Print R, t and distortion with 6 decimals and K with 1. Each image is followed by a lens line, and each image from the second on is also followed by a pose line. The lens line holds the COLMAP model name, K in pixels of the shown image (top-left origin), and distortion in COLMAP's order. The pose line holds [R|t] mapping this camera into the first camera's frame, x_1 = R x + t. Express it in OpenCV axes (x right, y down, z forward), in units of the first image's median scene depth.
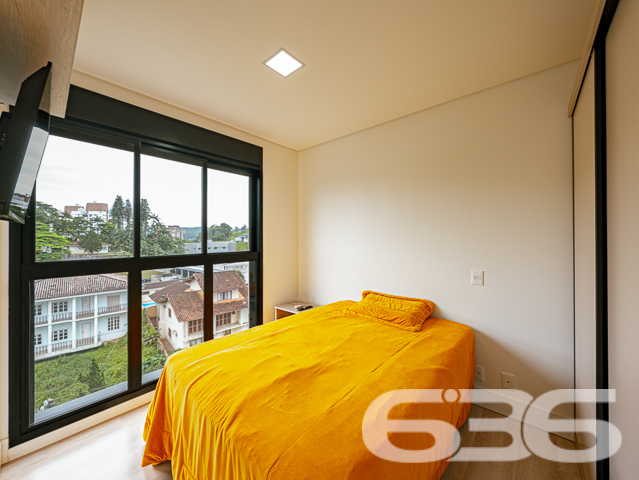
lens RADIAL K [[244.2, 0, 315.2], [0, 244.2, 238.4], [0, 0, 1]] dist [-0.000019, 0.000048]
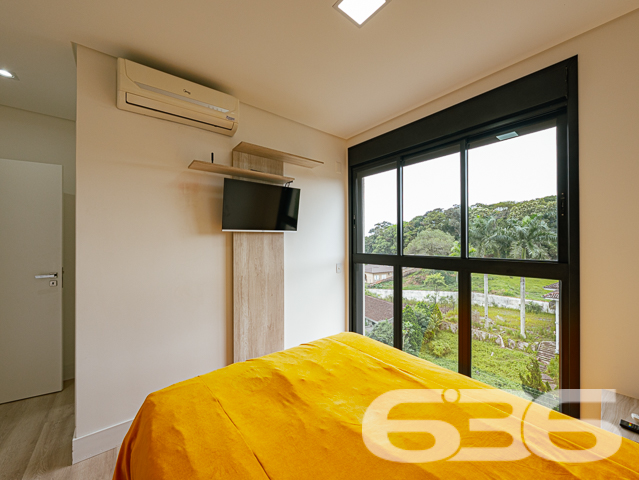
lens RADIAL K [[244.2, 0, 315.2], [0, 244.2, 238.4], [0, 0, 1]] dist [-0.000019, 0.000048]
pose [[-0.171149, -0.012493, -0.985166, 0.446605], [0.002007, 0.999913, -0.013029, 0.008641], [0.985243, -0.004207, -0.171110, 0.688887]]
